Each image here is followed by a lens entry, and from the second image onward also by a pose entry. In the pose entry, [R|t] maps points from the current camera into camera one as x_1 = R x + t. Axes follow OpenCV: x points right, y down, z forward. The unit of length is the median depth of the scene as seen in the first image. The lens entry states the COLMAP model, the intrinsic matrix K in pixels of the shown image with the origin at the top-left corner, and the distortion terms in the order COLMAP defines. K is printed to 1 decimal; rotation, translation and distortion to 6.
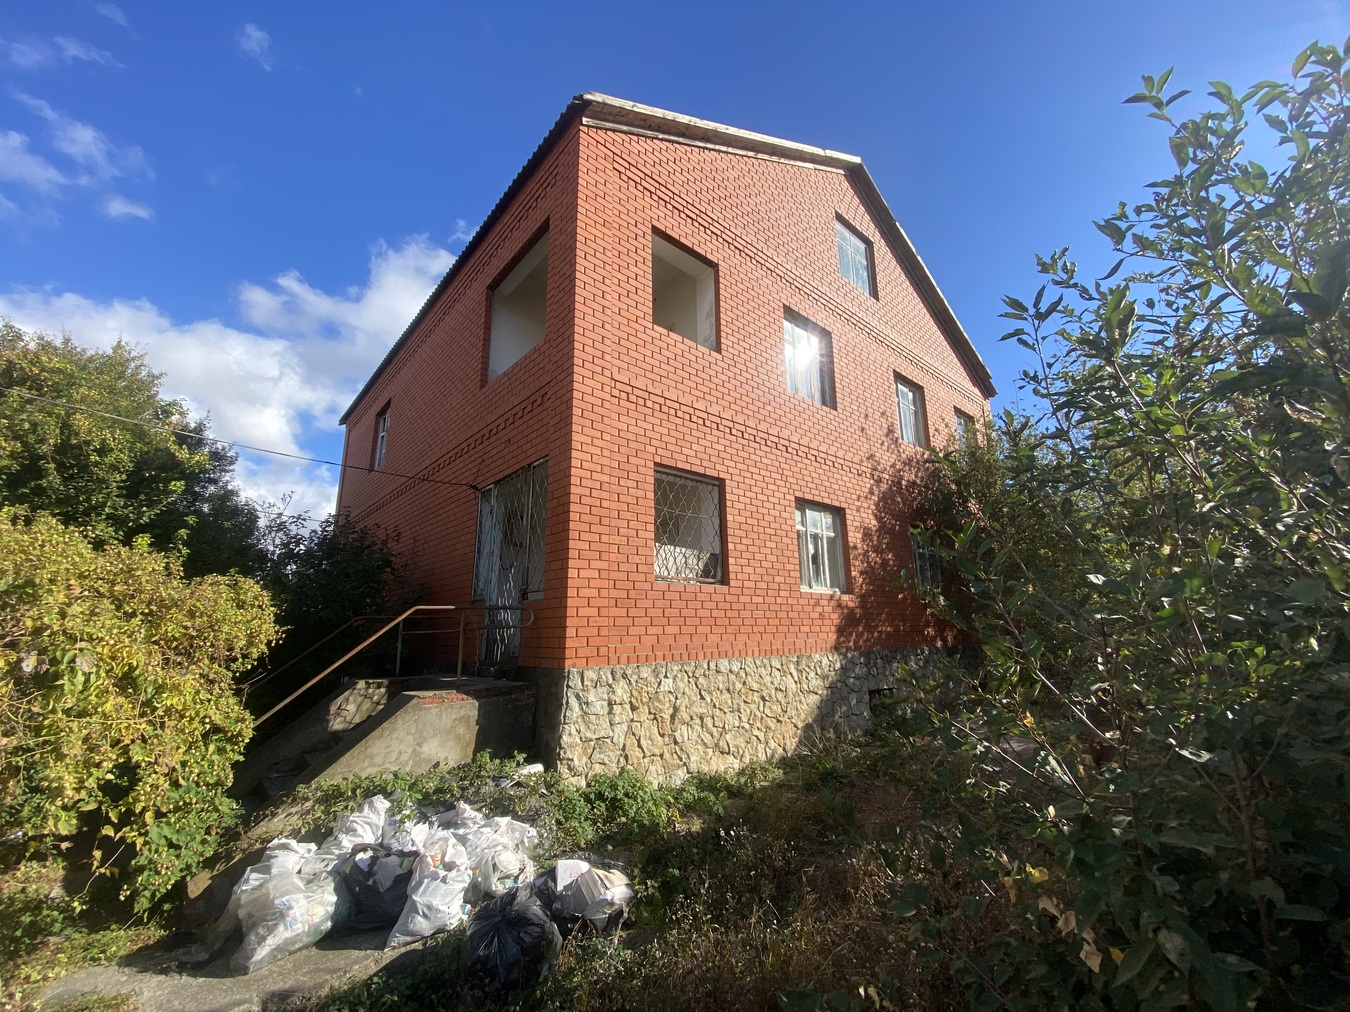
lens RADIAL K [[545.5, 0, 678.6], [0, 545.5, 509.0], [0, 0, 1]] dist [-0.001067, -0.000511]
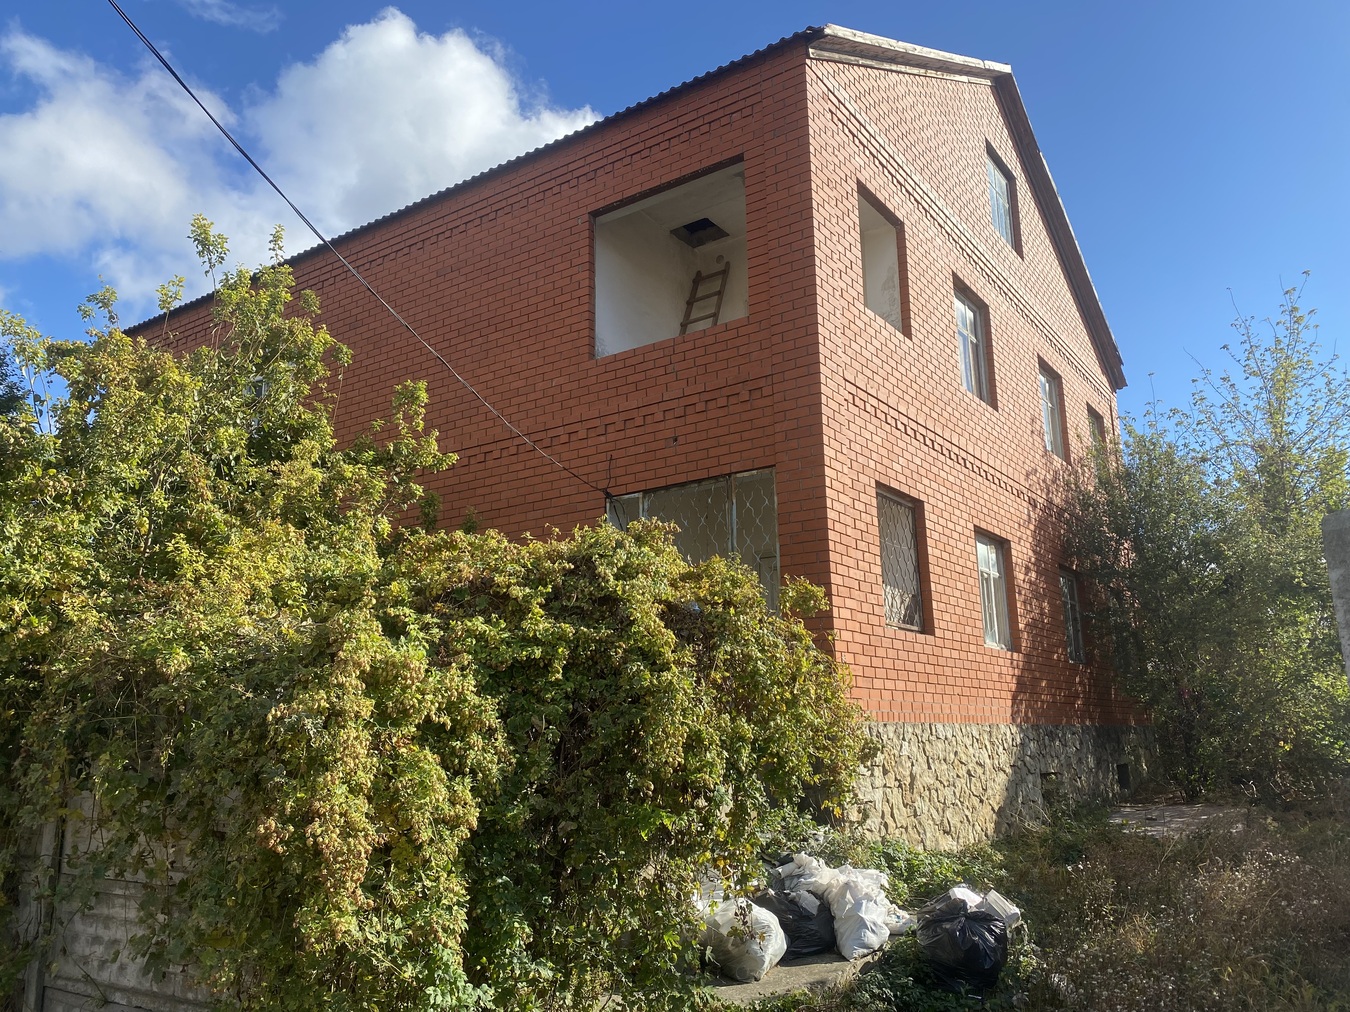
lens RADIAL K [[1019.5, 0, 673.3], [0, 1019.5, 503.4], [0, 0, 1]] dist [-0.028458, 0.002548]
pose [[0.974980, 0.050469, 0.216489, -0.602701], [-0.048312, 0.998716, -0.015249, -0.012374], [-0.216981, 0.004408, 0.976166, -0.379854]]
